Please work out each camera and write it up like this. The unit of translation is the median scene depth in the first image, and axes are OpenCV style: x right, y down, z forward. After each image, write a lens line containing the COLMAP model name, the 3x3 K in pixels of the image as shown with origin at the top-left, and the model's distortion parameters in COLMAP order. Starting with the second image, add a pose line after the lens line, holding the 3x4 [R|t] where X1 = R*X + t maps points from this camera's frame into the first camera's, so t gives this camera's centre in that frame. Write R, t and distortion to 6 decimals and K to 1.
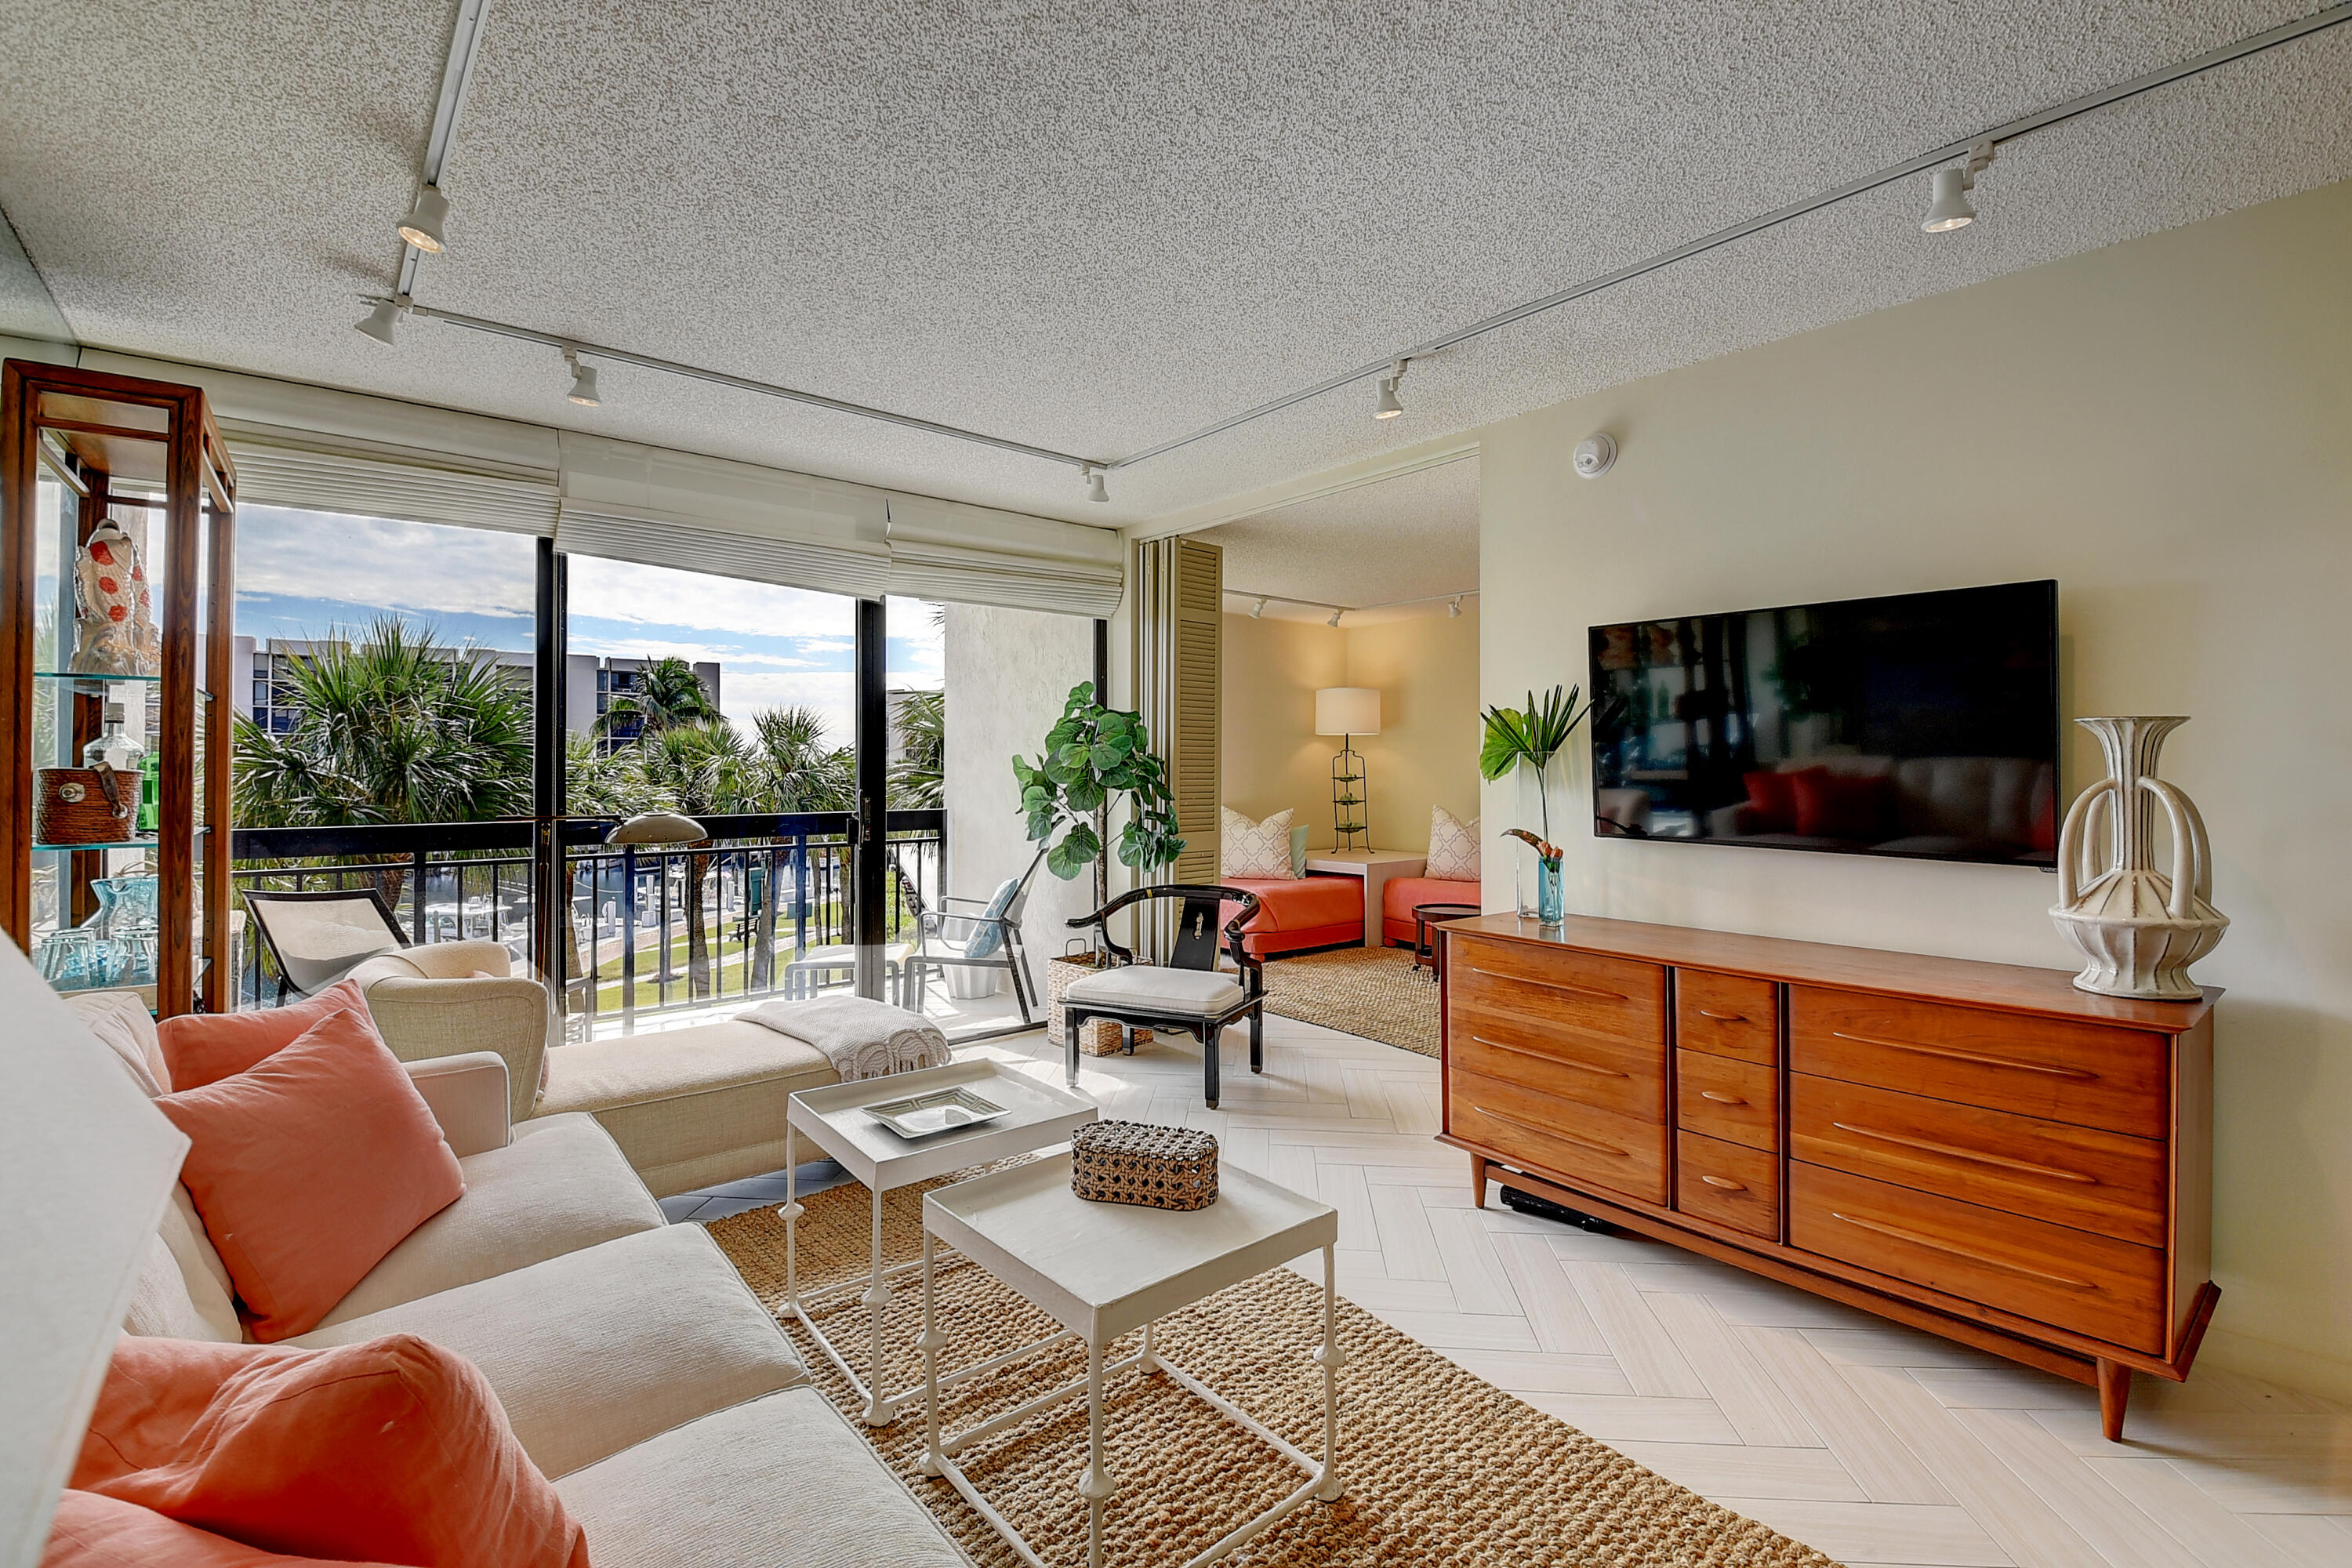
lens RADIAL K [[1030.1, 0, 1168.6], [0, 1030.1, 755.5], [0, 0, 1]] dist [0.015952, -0.023541]
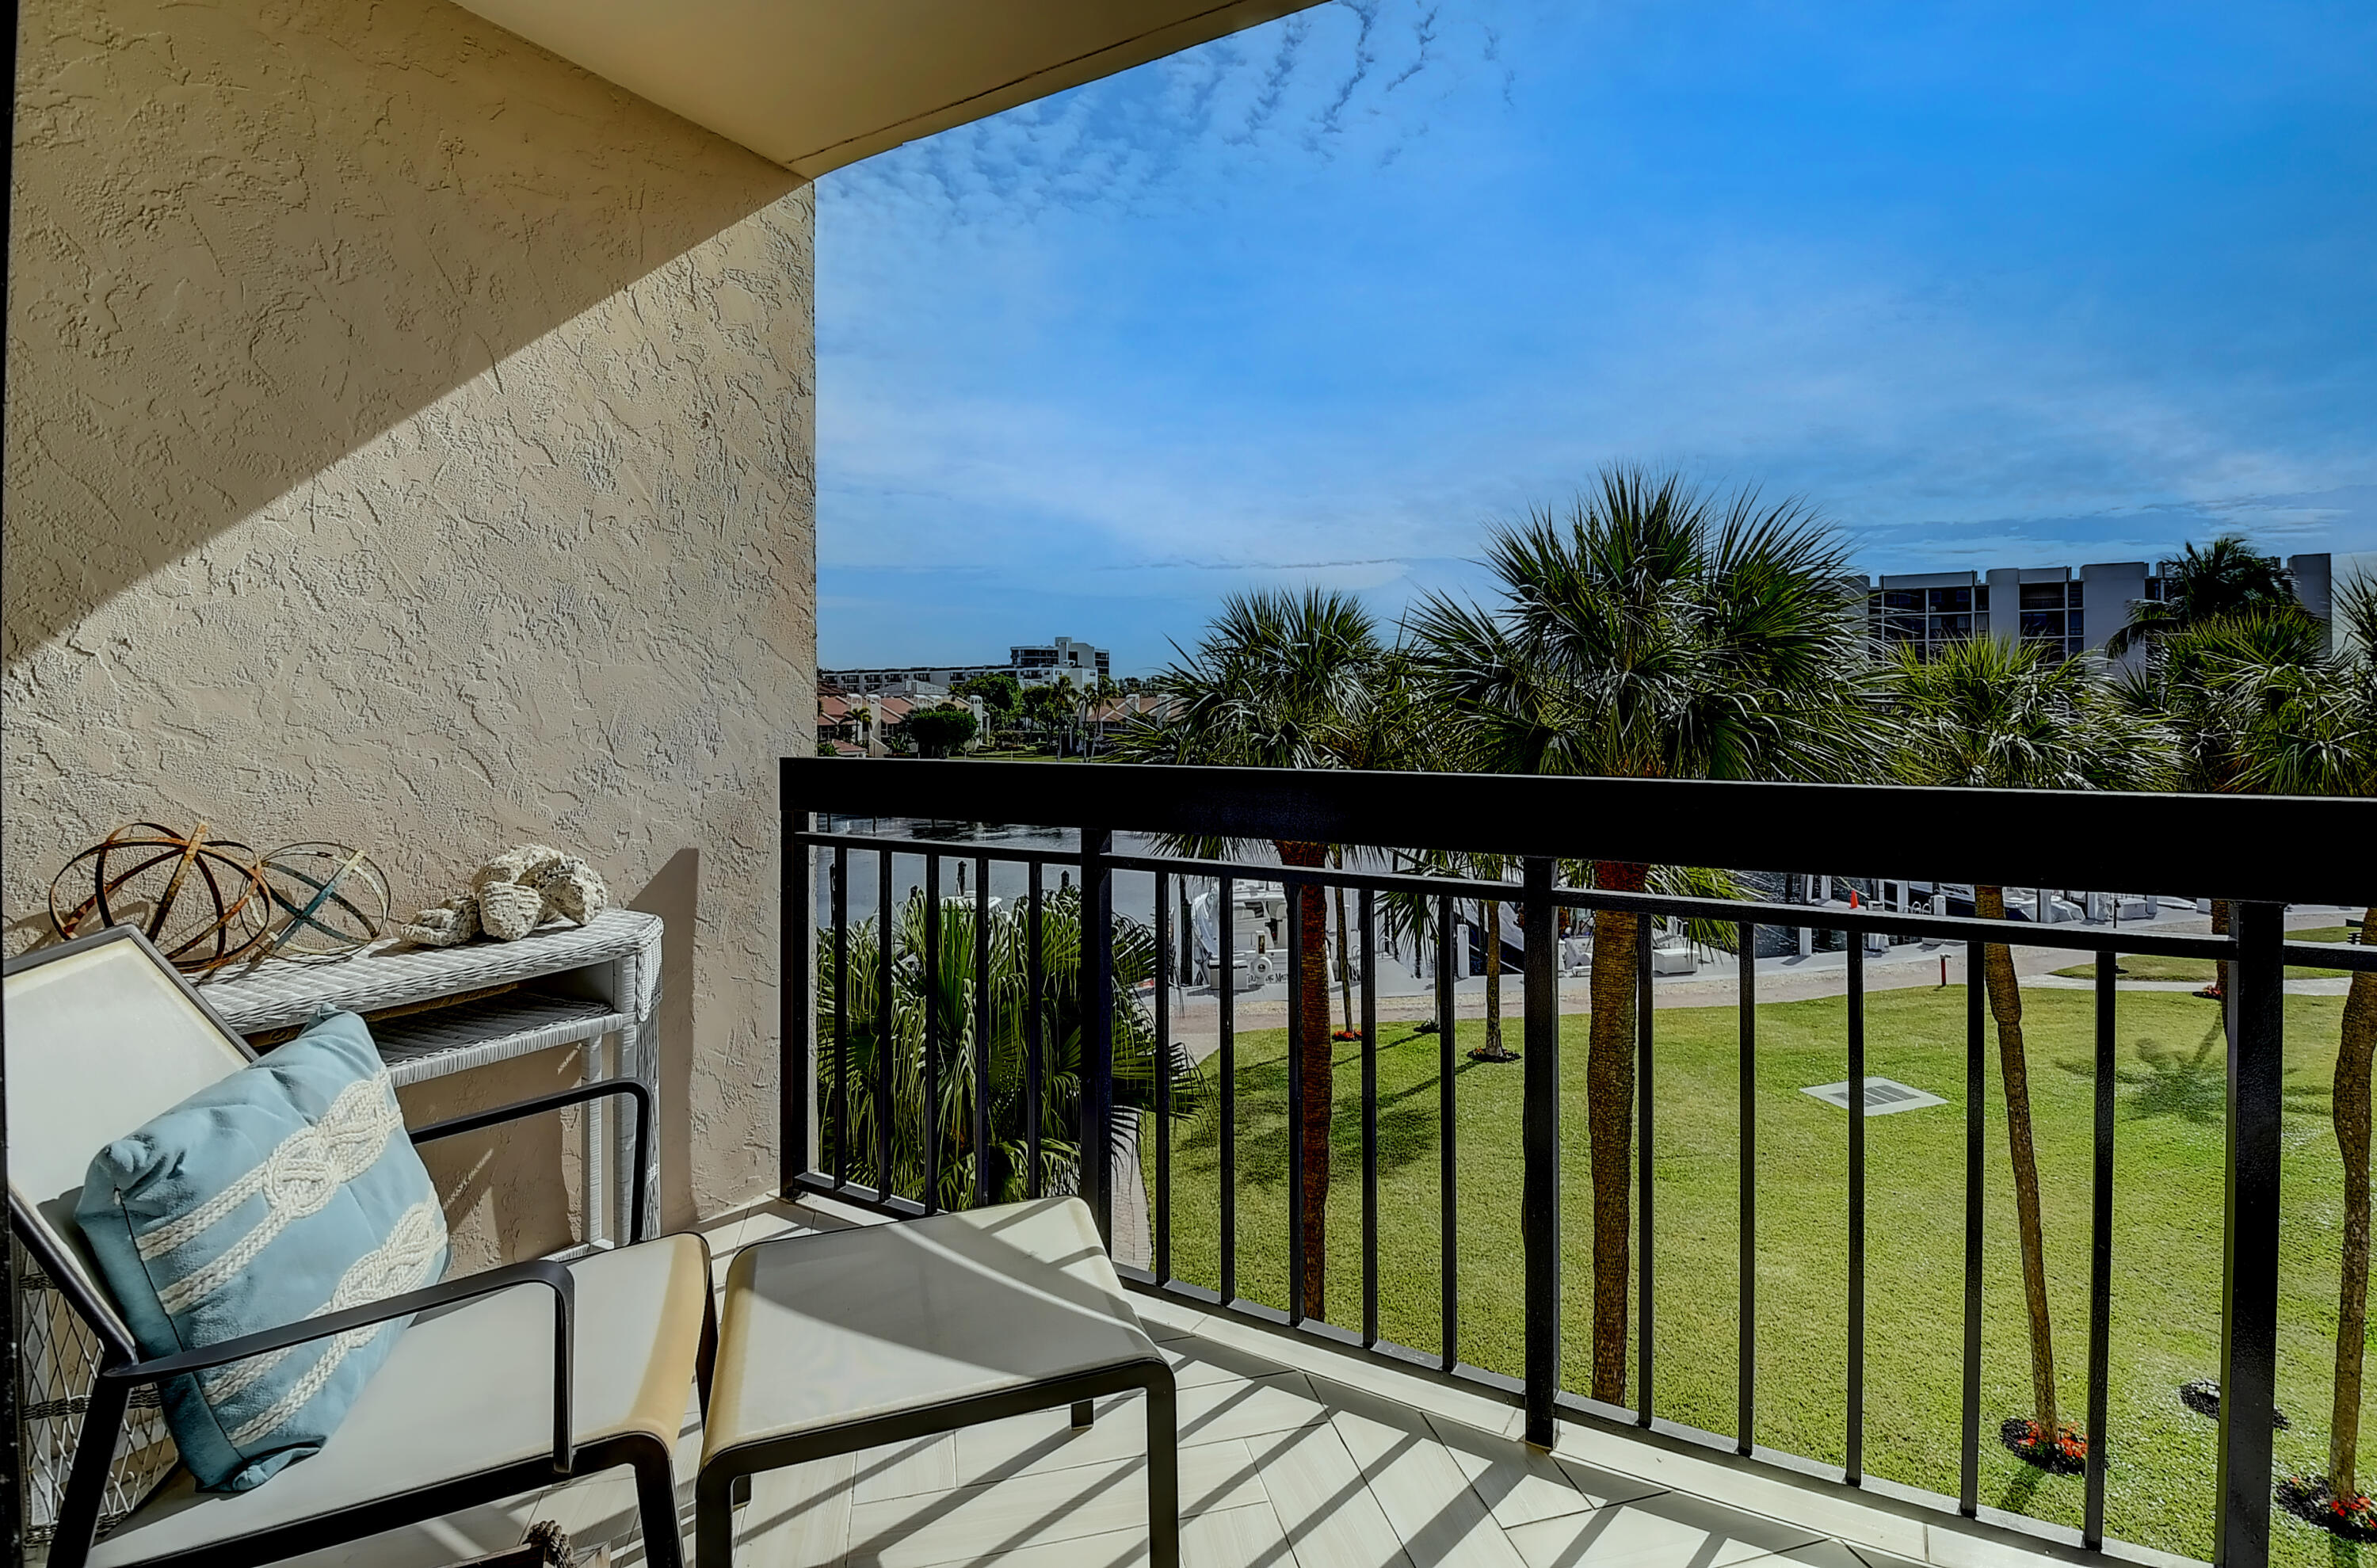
lens RADIAL K [[1107.7, 0, 1262.5], [0, 1107.7, 697.1], [0, 0, 1]] dist [0.022614, -0.033010]
pose [[0.376543, -0.006253, -0.926378, -0.080640], [0.013940, 0.999902, -0.001083, 0.011516], [0.926294, -0.012506, 0.376594, 0.265564]]
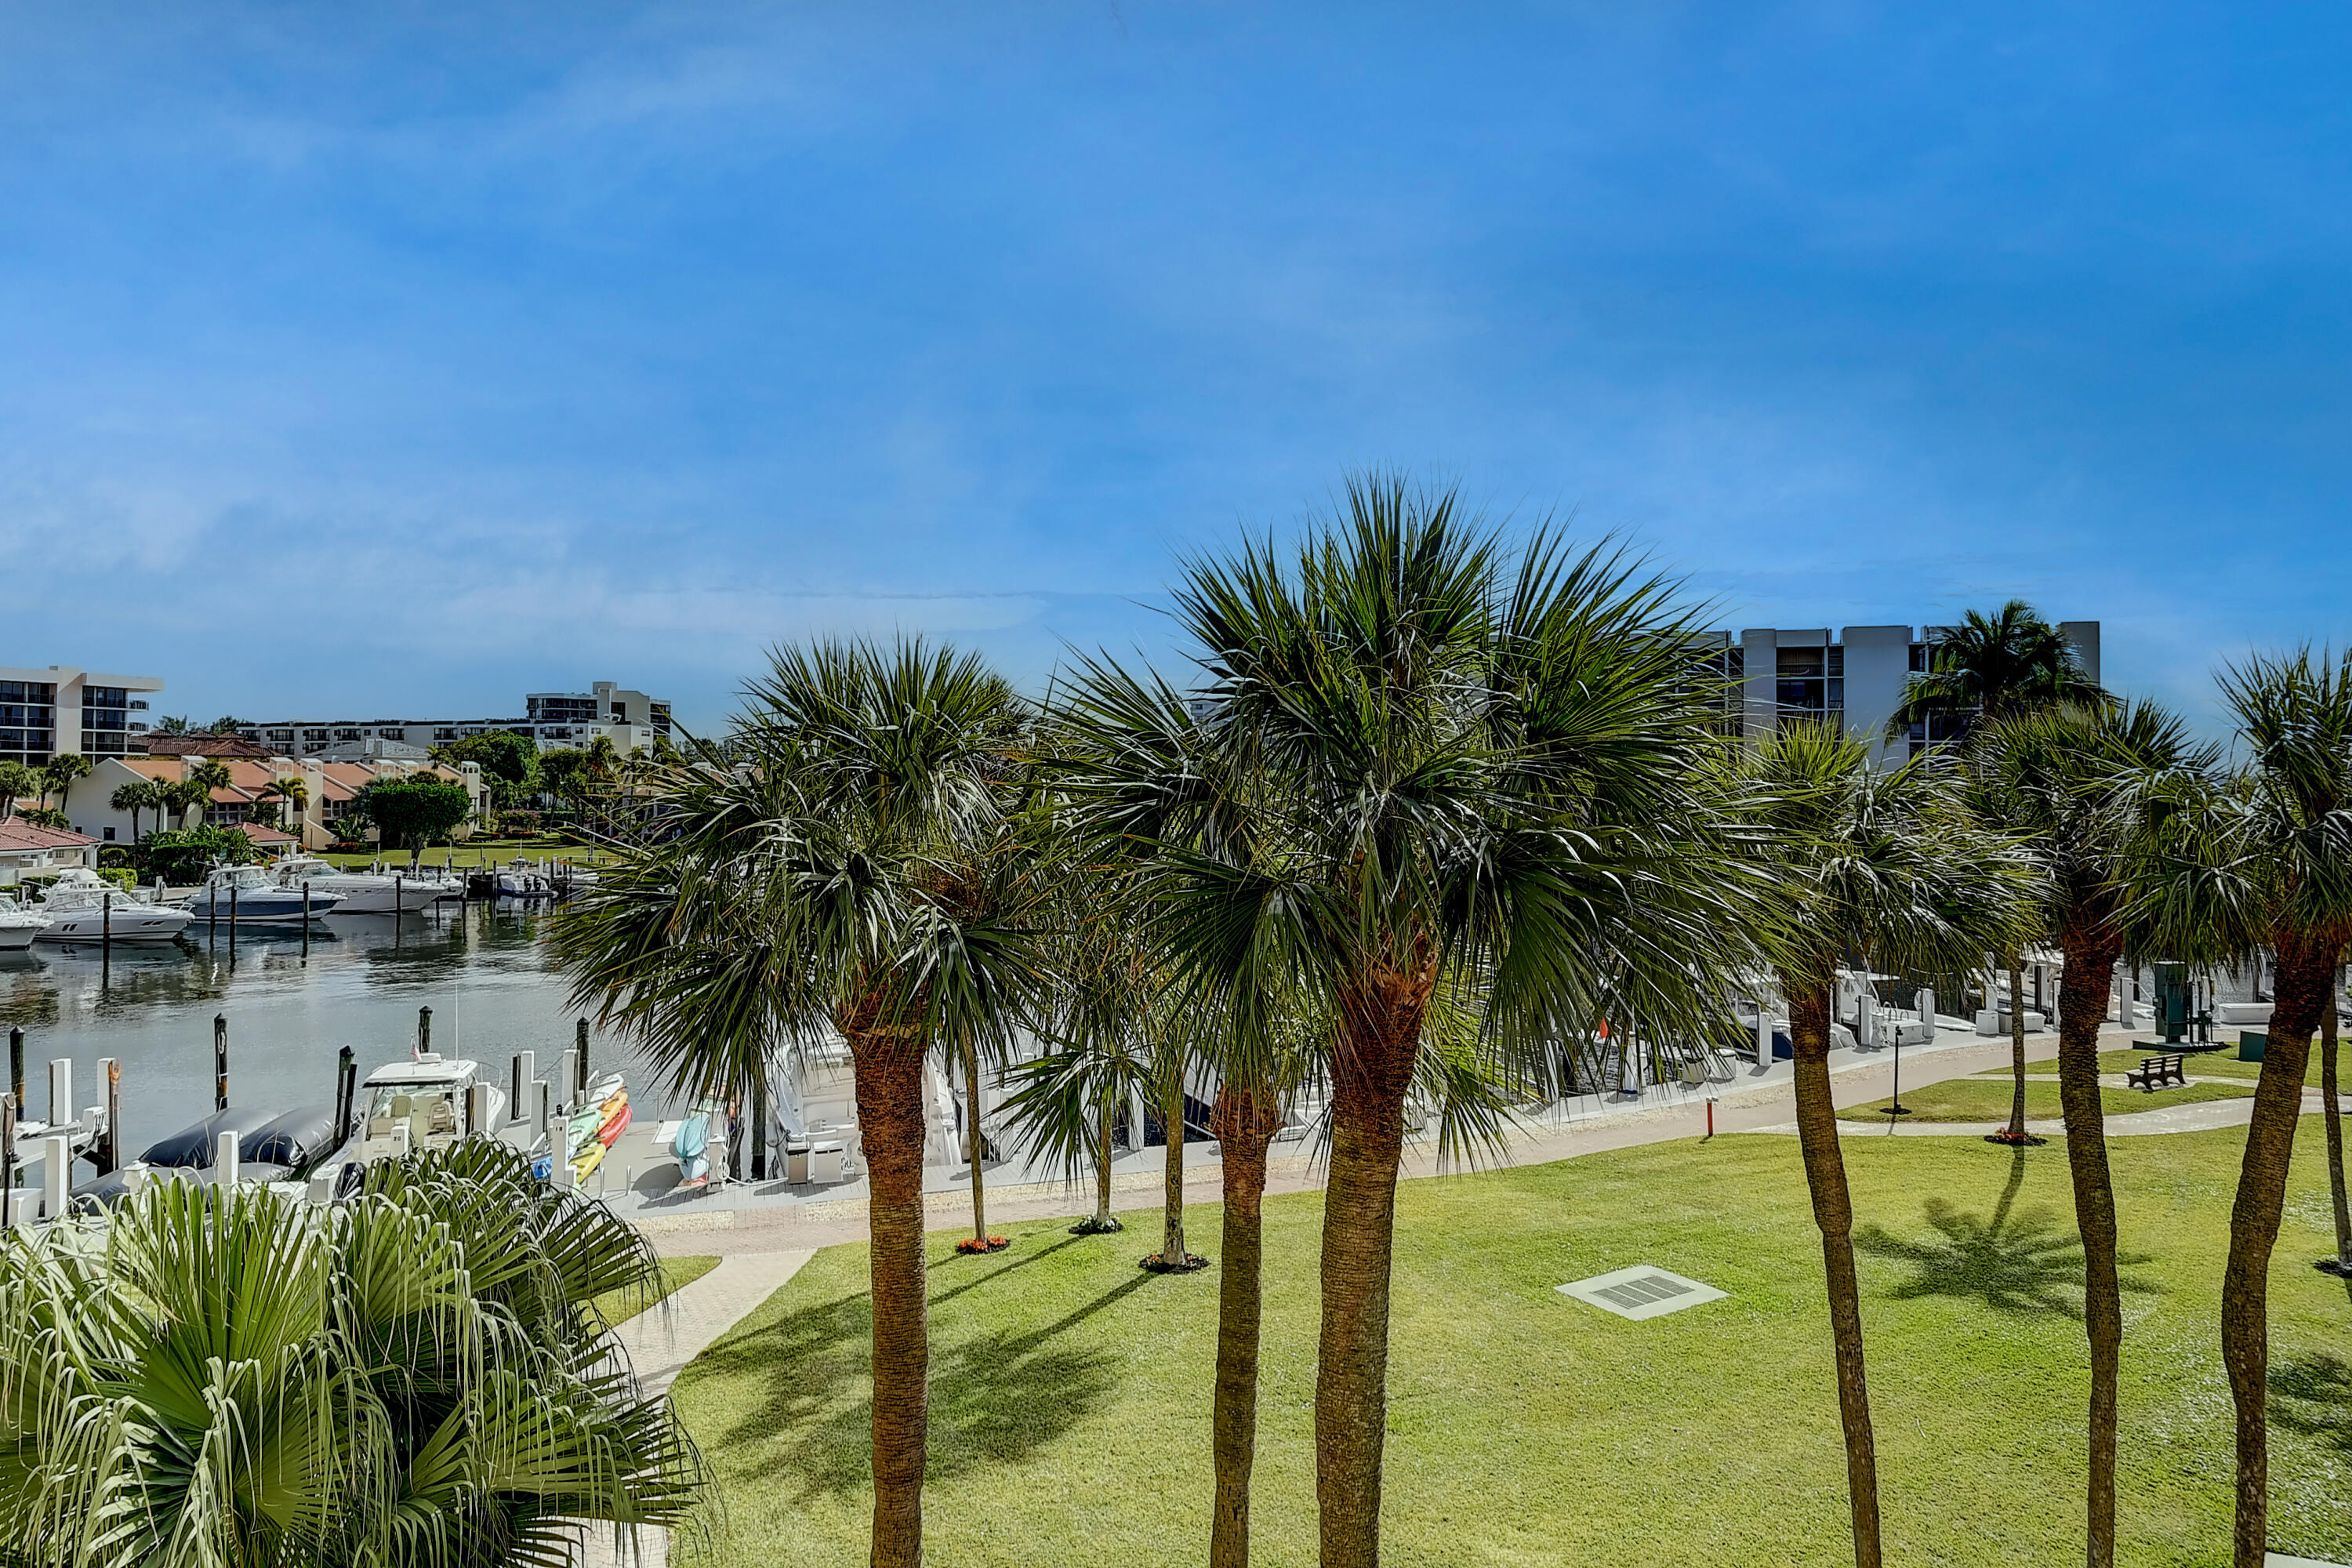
lens RADIAL K [[1415.8, 0, 1168.3], [0, 1415.8, 760.3], [0, 0, 1]] dist [0.050202, -0.061997]
pose [[0.551870, -0.005773, -0.833910, -0.154848], [0.002849, 0.999983, -0.005038, -0.001310], [0.833925, 0.000404, 0.551878, 0.314437]]
